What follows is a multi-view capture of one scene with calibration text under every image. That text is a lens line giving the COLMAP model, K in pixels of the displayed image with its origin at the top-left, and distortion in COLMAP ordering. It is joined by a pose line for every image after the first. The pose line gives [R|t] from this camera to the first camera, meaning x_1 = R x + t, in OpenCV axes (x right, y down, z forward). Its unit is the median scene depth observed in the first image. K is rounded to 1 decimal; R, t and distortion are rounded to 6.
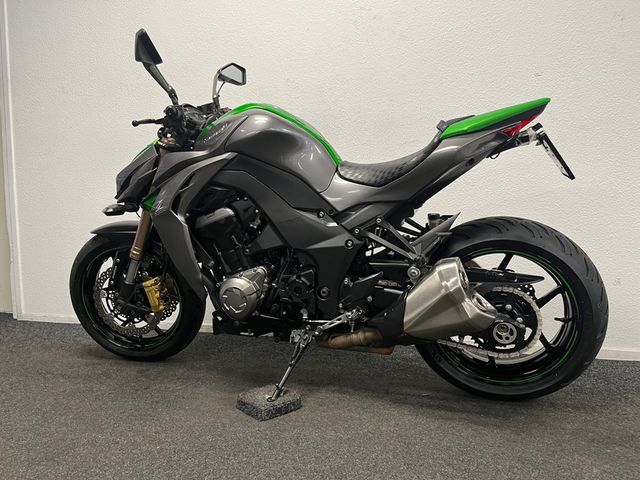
lens RADIAL K [[480.0, 0, 321.2], [0, 480.0, 242.2], [0, 0, 1]] dist [0.004095, -0.004547]
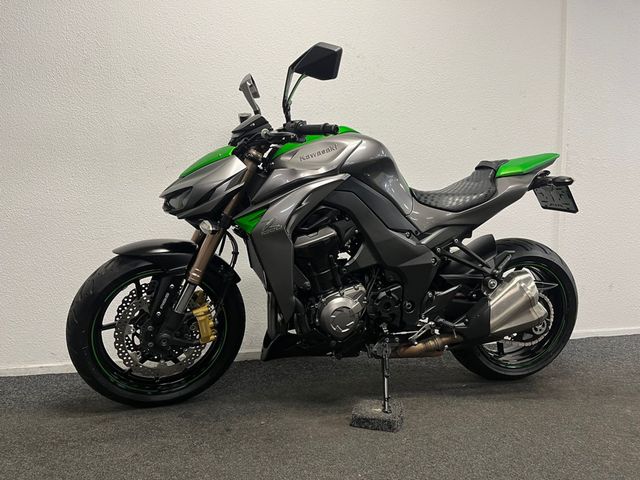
lens RADIAL K [[480.0, 0, 321.8], [0, 480.0, 237.6], [0, 0, 1]] dist [0.004095, -0.004547]
pose [[0.850815, 0.005315, 0.525438, -0.743567], [0.015514, 0.999259, -0.035230, -0.016074], [-0.525236, 0.038126, 0.850102, 0.161535]]
